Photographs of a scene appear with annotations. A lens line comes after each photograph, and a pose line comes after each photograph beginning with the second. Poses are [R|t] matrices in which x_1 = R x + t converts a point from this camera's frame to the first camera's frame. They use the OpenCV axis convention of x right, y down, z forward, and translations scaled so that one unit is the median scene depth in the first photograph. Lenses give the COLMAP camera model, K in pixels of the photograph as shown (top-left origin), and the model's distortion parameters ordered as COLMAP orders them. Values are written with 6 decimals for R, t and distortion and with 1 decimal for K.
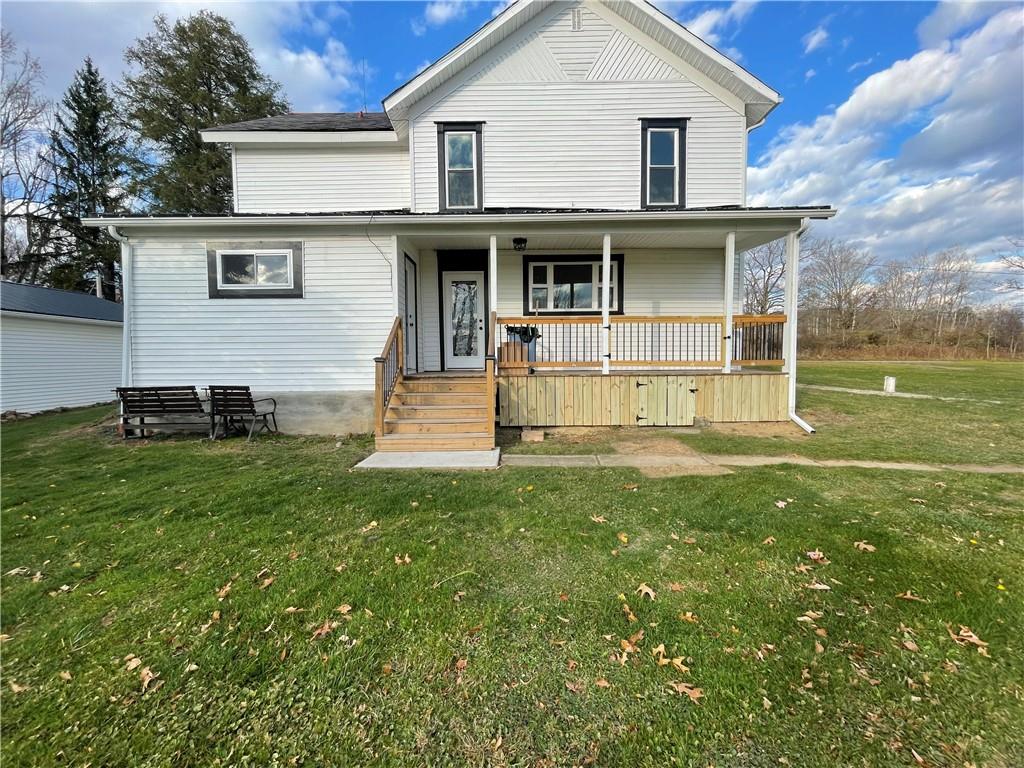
lens RADIAL K [[416.5, 0, 512.0], [0, 416.5, 384.0], [0, 0, 1]] dist [0.002203, 0.000194]
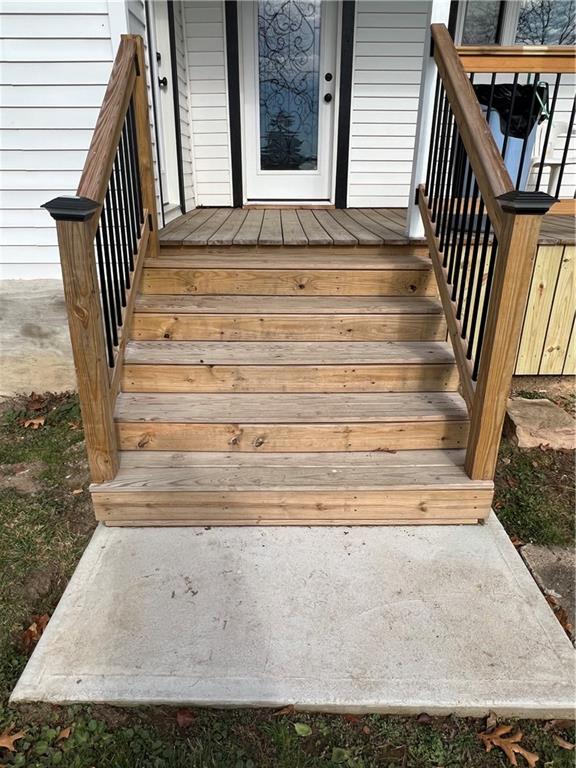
lens RADIAL K [[499.8, 0, 288.0], [0, 499.8, 384.0], [0, 0, 1]] dist [-0.040062, -0.001278]
pose [[0.999546, 0.003780, 0.029875, -0.163218], [-0.014255, 0.933284, 0.358856, -0.056766], [-0.026525, -0.359120, 0.932915, 0.567643]]
